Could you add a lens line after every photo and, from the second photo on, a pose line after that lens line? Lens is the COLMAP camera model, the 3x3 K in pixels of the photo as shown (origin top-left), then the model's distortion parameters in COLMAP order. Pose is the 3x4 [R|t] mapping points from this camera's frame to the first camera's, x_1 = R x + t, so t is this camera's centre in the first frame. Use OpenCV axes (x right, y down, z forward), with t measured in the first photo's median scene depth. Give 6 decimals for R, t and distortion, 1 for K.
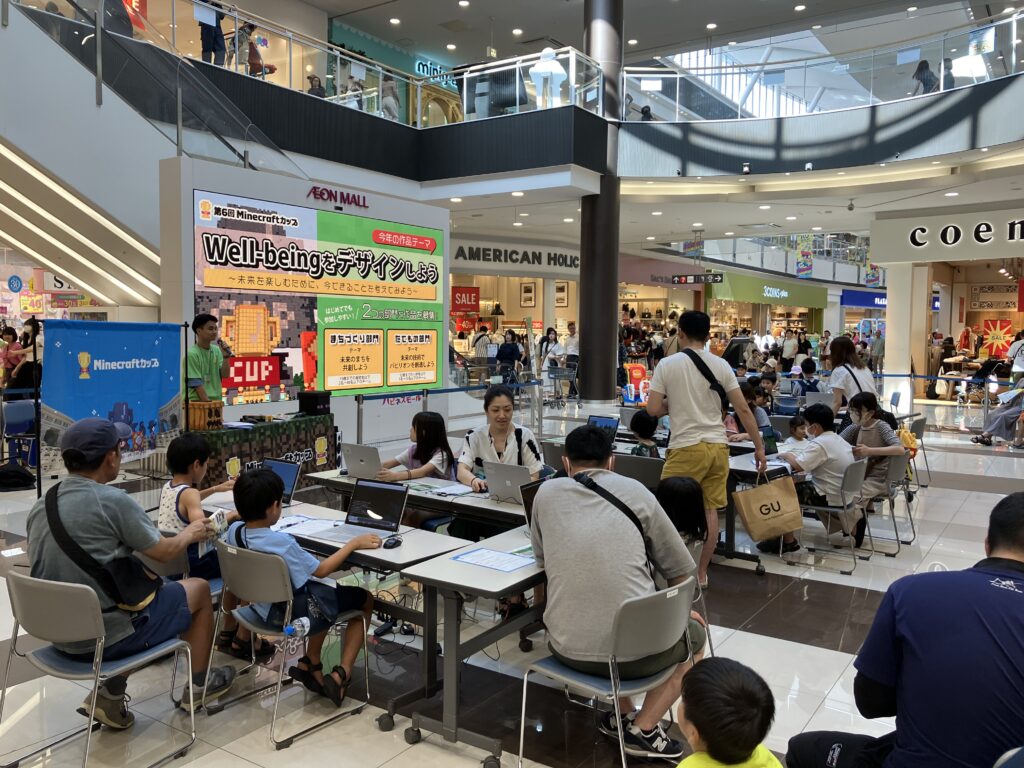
lens RADIAL K [[840.8, 0, 512.0], [0, 840.8, 384.0], [0, 0, 1]] dist [0.059302, -0.088411]
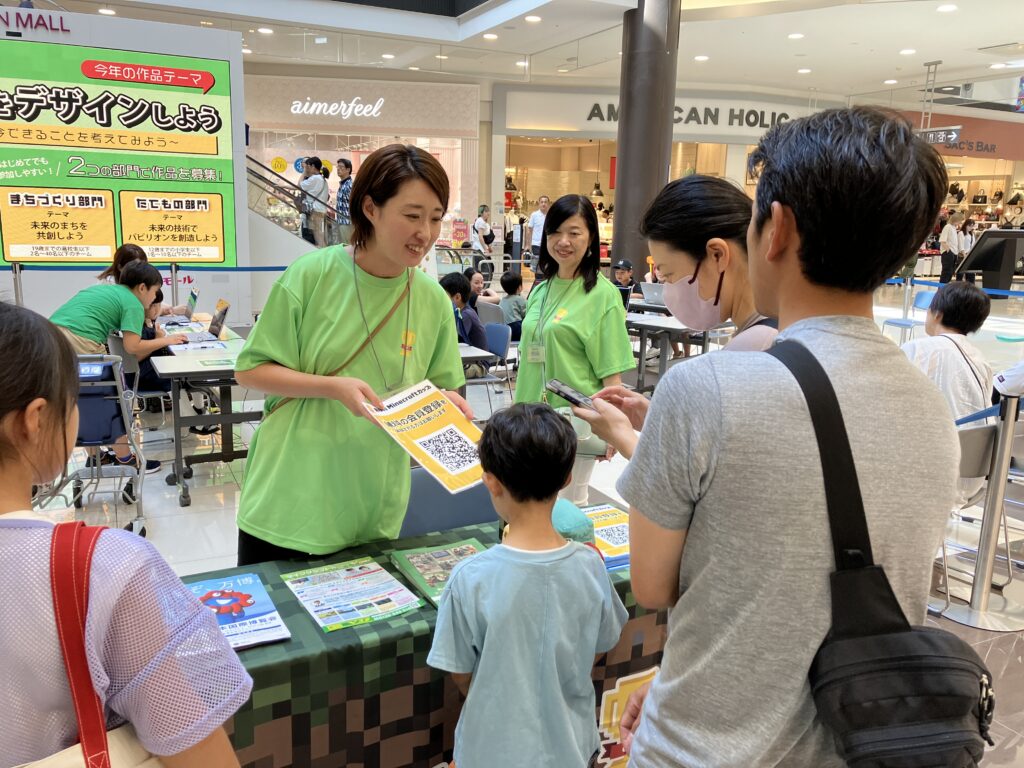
lens RADIAL K [[840.8, 0, 512.0], [0, 840.8, 384.0], [0, 0, 1]] dist [0.059302, -0.088411]
pose [[0.860814, 0.120104, -0.494545, 0.582378], [-0.056148, 0.988234, 0.142268, -0.018298], [0.505813, -0.094699, 0.857429, 0.470702]]
